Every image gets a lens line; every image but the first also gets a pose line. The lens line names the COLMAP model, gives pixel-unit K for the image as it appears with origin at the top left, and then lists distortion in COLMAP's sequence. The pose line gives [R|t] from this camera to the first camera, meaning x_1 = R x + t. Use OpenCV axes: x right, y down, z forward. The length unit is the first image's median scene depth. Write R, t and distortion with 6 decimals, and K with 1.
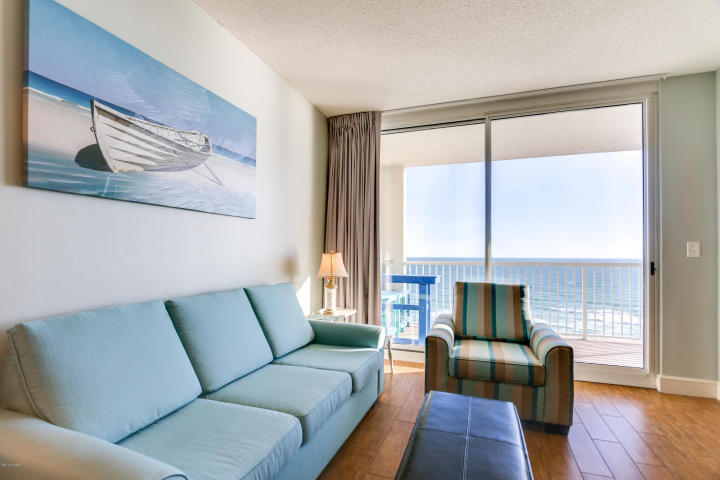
lens RADIAL K [[342.2, 0, 362.4], [0, 342.2, 250.5], [0, 0, 1]] dist [-0.006816, -0.000117]
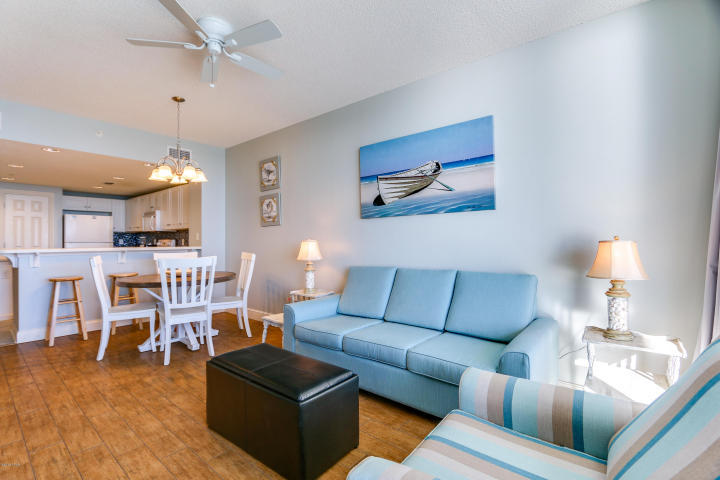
lens RADIAL K [[327.8, 0, 359.0], [0, 327.8, 239.3], [0, 0, 1]] dist [-0.009946, -0.000519]
pose [[-0.326431, -0.004721, -0.945209, 0.690853], [0.014672, 0.999842, -0.010061, 0.004914], [0.945107, -0.017152, -0.326310, 0.813647]]
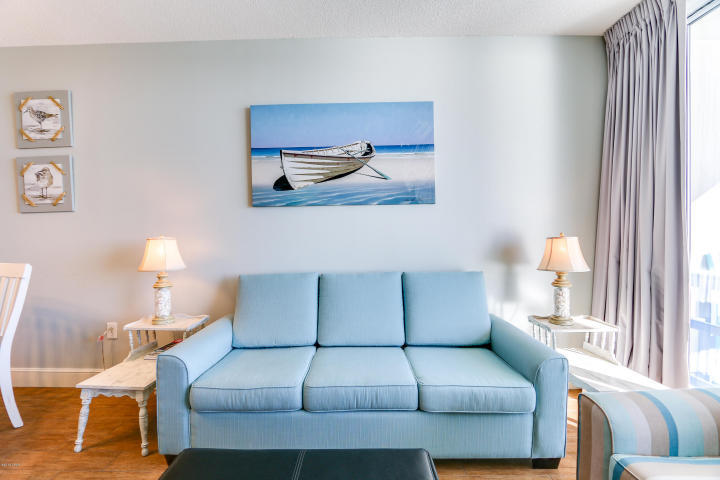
lens RADIAL K [[327.8, 0, 355.9], [0, 327.8, 239.3], [0, 0, 1]] dist [-0.009946, -0.000519]
pose [[0.326832, 0.001288, -0.945082, 0.446295], [0.019450, 0.999778, 0.008089, -0.000389], [0.944882, -0.021025, 0.326734, 0.410668]]
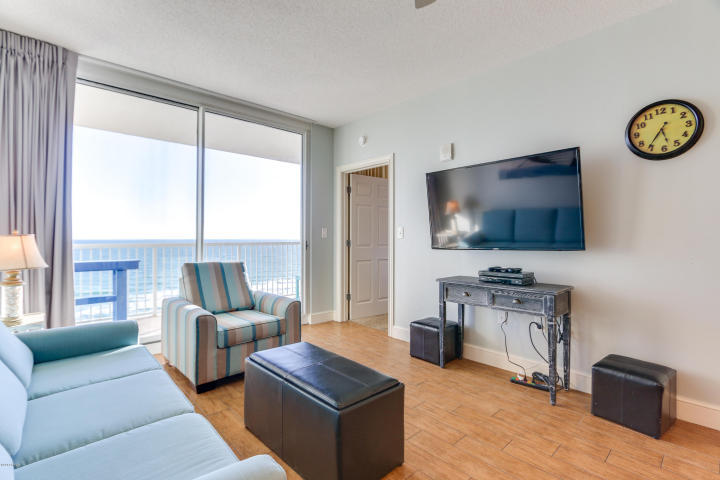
lens RADIAL K [[342.2, 0, 351.8], [0, 342.2, 233.0], [0, 0, 1]] dist [-0.006816, -0.000117]
pose [[0.476862, 0.006522, 0.878954, -0.400225], [-0.010706, 0.999941, -0.001611, -0.001825], [-0.878913, -0.008642, 0.476904, 0.090448]]
